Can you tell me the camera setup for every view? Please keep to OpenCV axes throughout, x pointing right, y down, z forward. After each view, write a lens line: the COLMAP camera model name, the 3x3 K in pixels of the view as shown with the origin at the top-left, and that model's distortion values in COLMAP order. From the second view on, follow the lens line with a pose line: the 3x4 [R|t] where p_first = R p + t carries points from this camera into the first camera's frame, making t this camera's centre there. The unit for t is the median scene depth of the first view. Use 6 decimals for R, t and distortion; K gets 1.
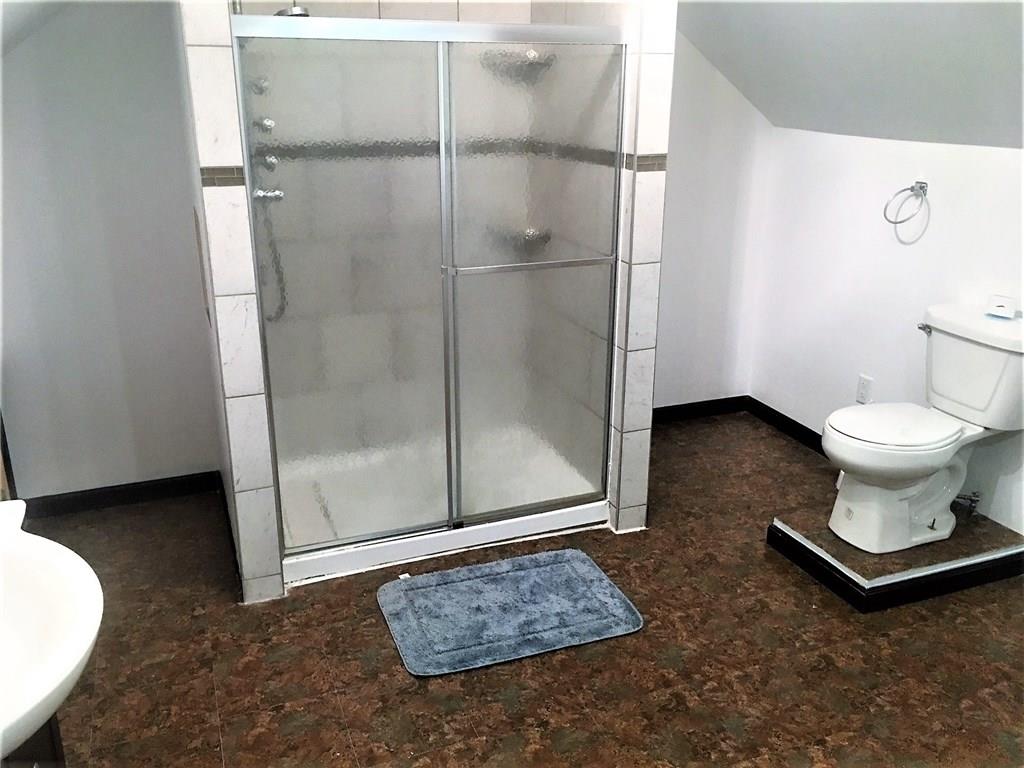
lens RADIAL K [[868.3, 0, 514.1], [0, 868.3, 385.5], [0, 0, 1]] dist [0.074590, -0.099515]
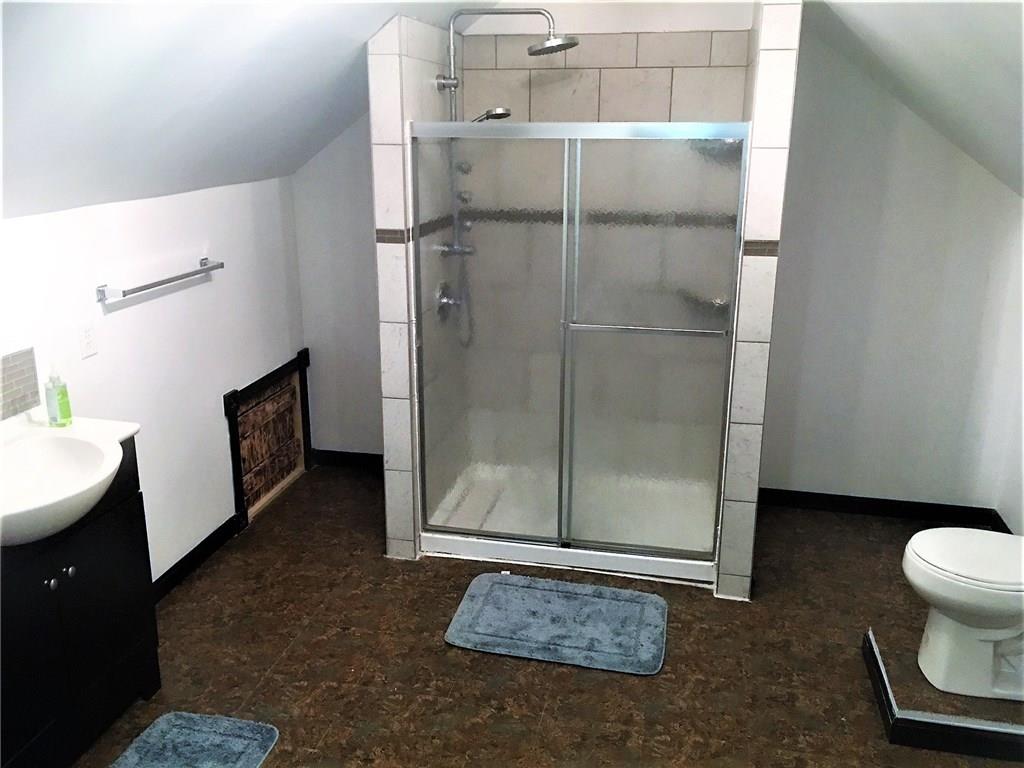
lens RADIAL K [[868.3, 0, 512.0], [0, 868.3, 382.0], [0, 0, 1]] dist [0.074590, -0.099515]
pose [[0.836998, 0.158453, -0.523762, 0.489067], [-0.183668, 0.982981, 0.003869, -0.046045], [0.515461, 0.092960, 0.851856, -0.036170]]
